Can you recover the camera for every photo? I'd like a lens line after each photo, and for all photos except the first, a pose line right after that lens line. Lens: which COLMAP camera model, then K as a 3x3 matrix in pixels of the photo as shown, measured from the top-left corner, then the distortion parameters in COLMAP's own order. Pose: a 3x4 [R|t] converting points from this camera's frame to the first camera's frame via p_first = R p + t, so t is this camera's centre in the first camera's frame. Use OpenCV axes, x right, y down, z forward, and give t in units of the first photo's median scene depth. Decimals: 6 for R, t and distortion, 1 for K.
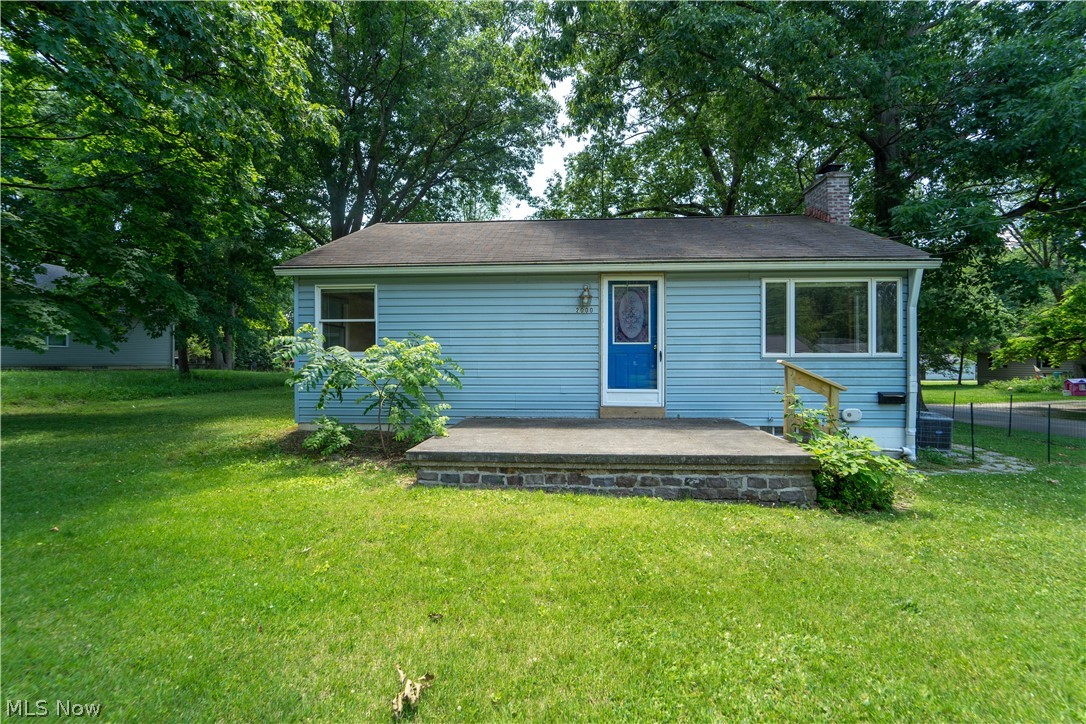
lens RADIAL K [[459.8, 0, 542.3], [0, 459.8, 355.6], [0, 0, 1]] dist [-0.015338, -0.000056]
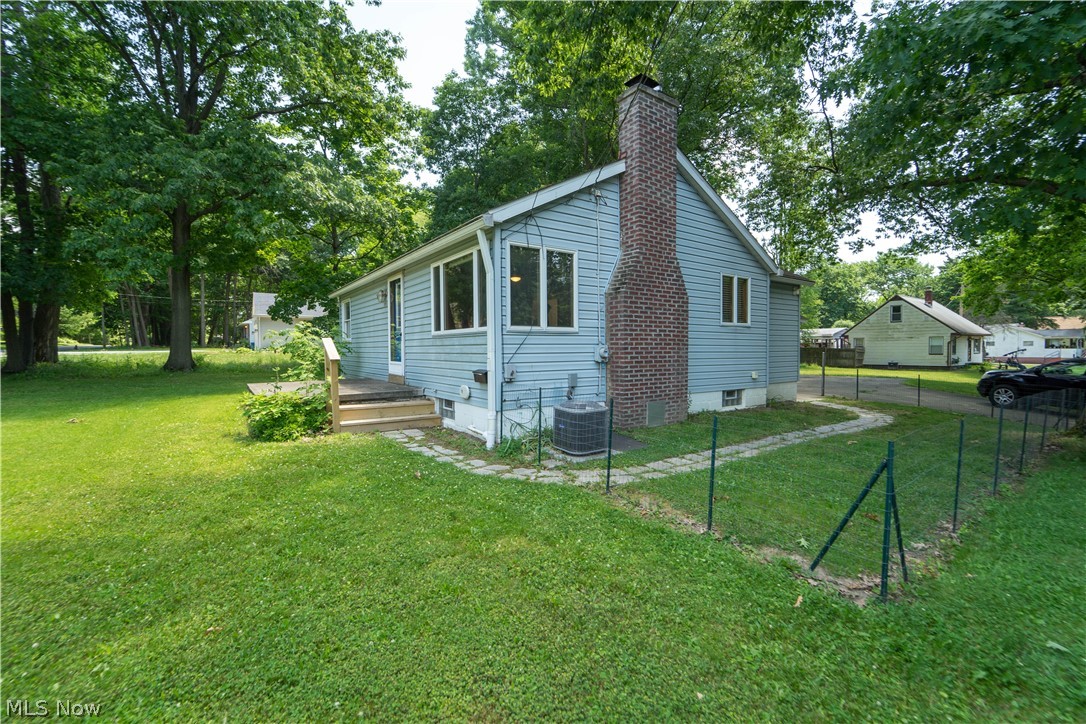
lens RADIAL K [[462.9, 0, 548.0], [0, 462.9, 363.3], [0, 0, 1]] dist [-0.017792, -0.000061]
pose [[0.640007, 0.019534, -0.768121, 1.509689], [-0.007110, 0.999785, 0.019501, 0.046225], [0.768336, -0.007020, 0.640008, 0.498355]]
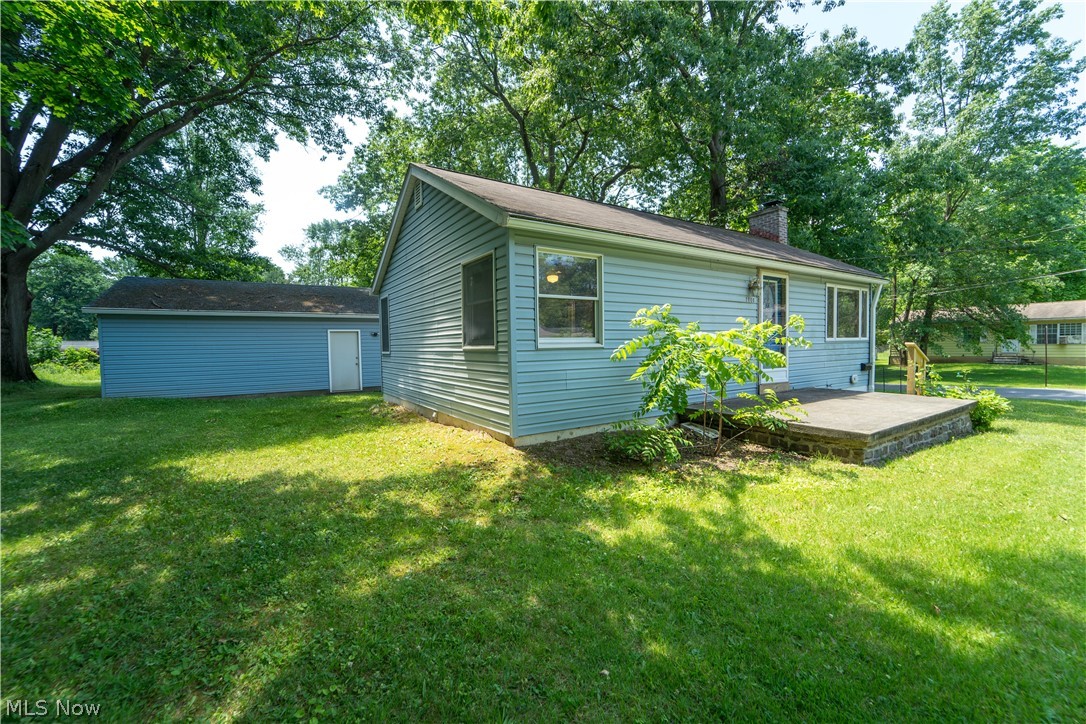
lens RADIAL K [[459.8, 0, 542.3], [0, 459.8, 355.6], [0, 0, 1]] dist [-0.015338, -0.000056]
pose [[0.775182, -0.028062, 0.631115, -1.038885], [0.009701, 0.999424, 0.032523, -0.006136], [-0.631664, -0.019089, 0.775007, 0.478010]]
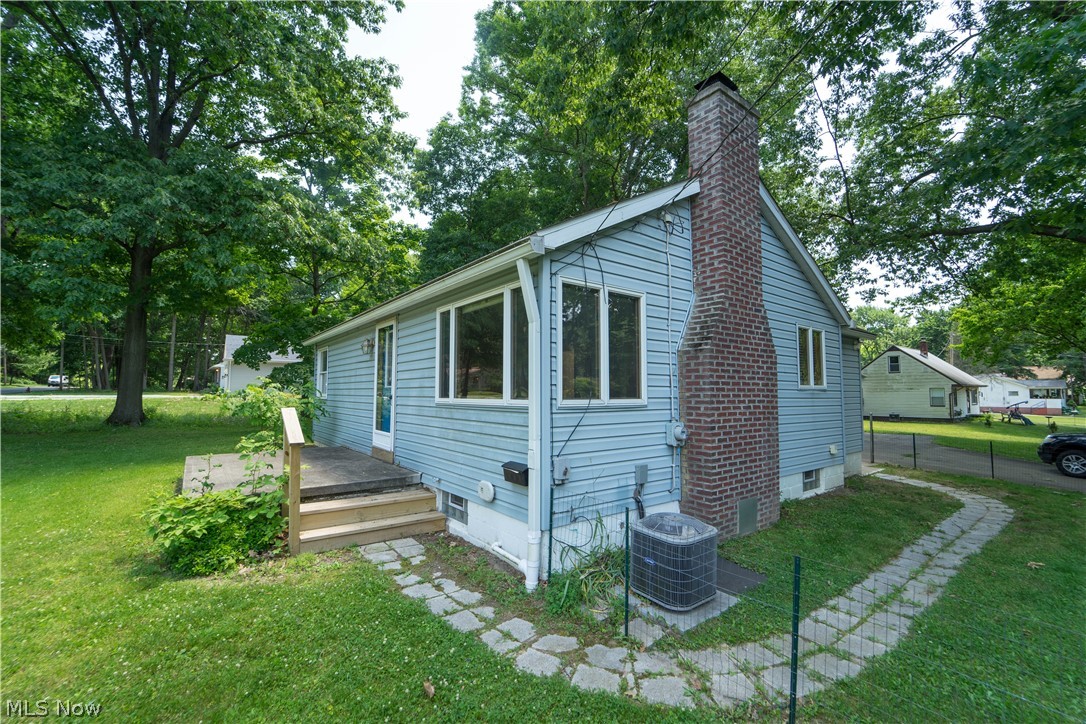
lens RADIAL K [[462.9, 0, 548.0], [0, 462.9, 363.3], [0, 0, 1]] dist [-0.017792, -0.000061]
pose [[0.669114, -0.047436, -0.741644, 1.221234], [-0.014561, 0.996932, -0.076902, -0.007413], [0.743017, 0.062255, 0.666371, 0.592773]]
